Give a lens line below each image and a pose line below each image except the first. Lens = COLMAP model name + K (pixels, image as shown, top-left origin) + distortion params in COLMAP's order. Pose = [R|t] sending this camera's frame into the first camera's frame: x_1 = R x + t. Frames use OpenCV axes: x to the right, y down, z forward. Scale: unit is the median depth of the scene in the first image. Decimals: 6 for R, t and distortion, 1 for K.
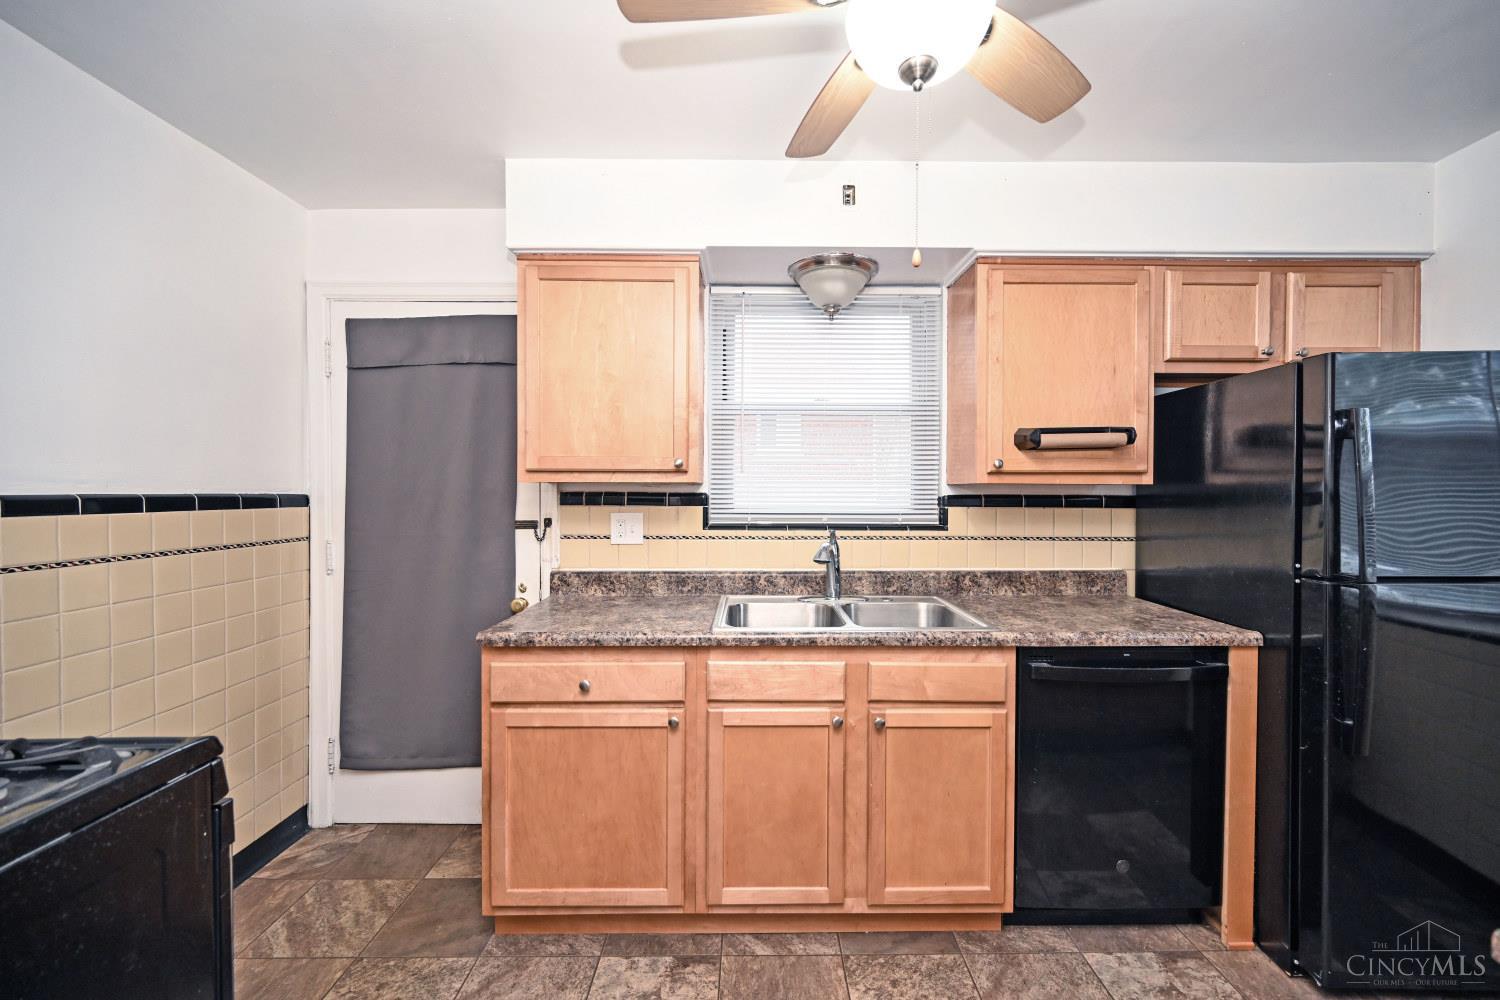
lens RADIAL K [[592.1, 0, 753.4], [0, 592.1, 499.0], [0, 0, 1]] dist [0.000993, 0.000197]
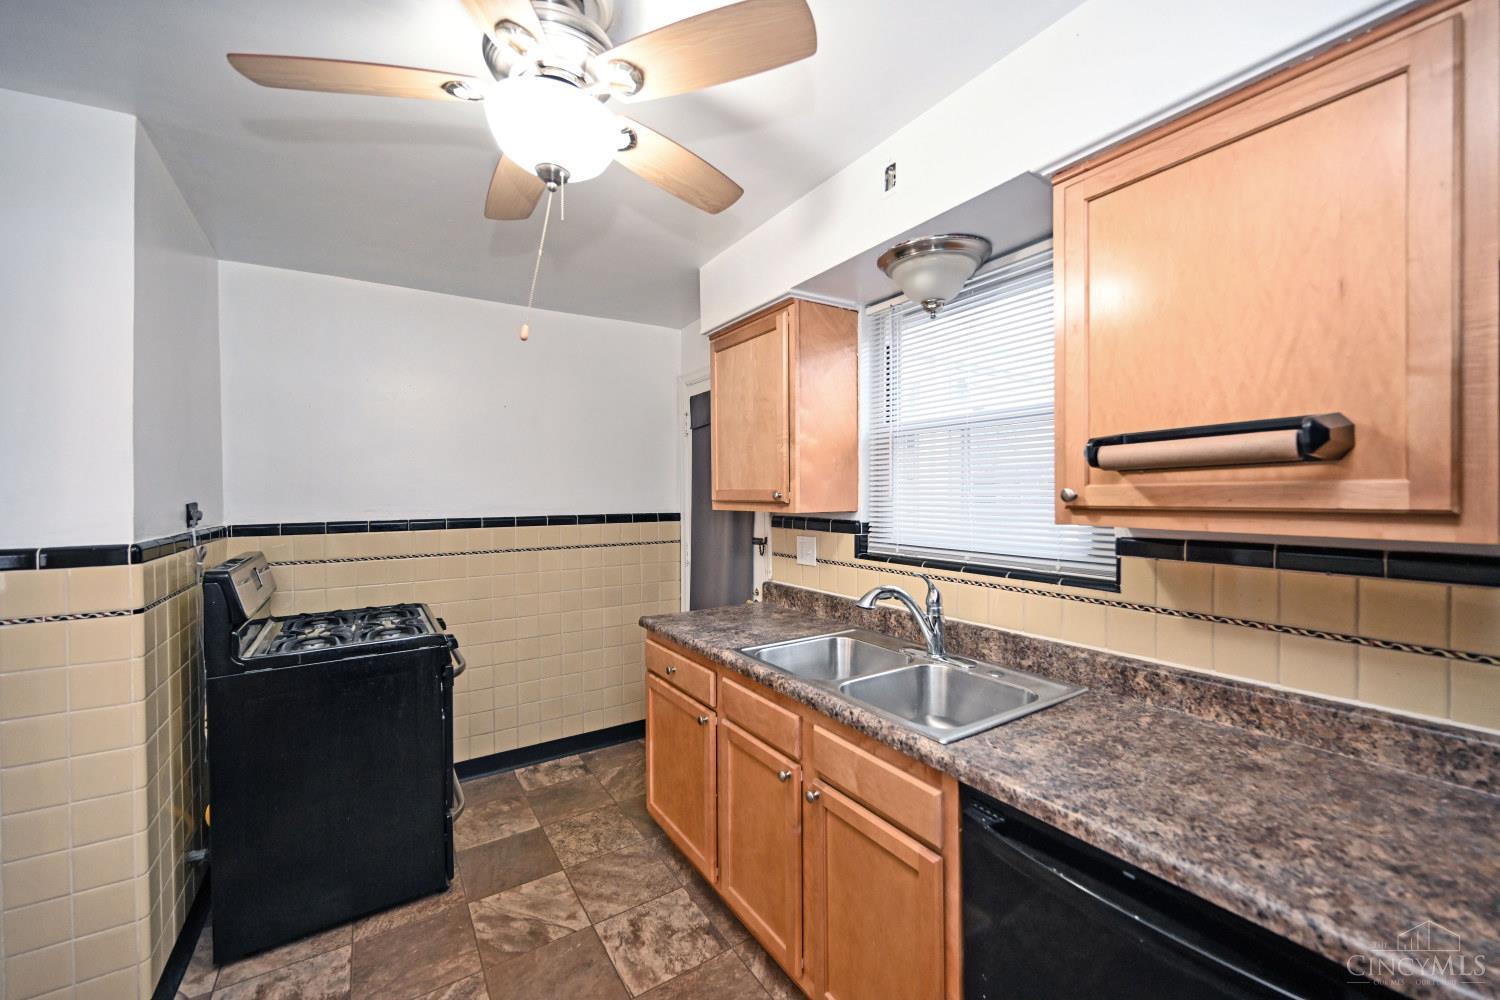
lens RADIAL K [[592.1, 0, 753.4], [0, 592.1, 499.0], [0, 0, 1]] dist [0.000993, 0.000197]
pose [[0.533510, 0.003537, -0.845786, 0.665217], [-0.000322, 0.999992, 0.003978, -0.050680], [0.845793, -0.001850, 0.533507, 0.332298]]
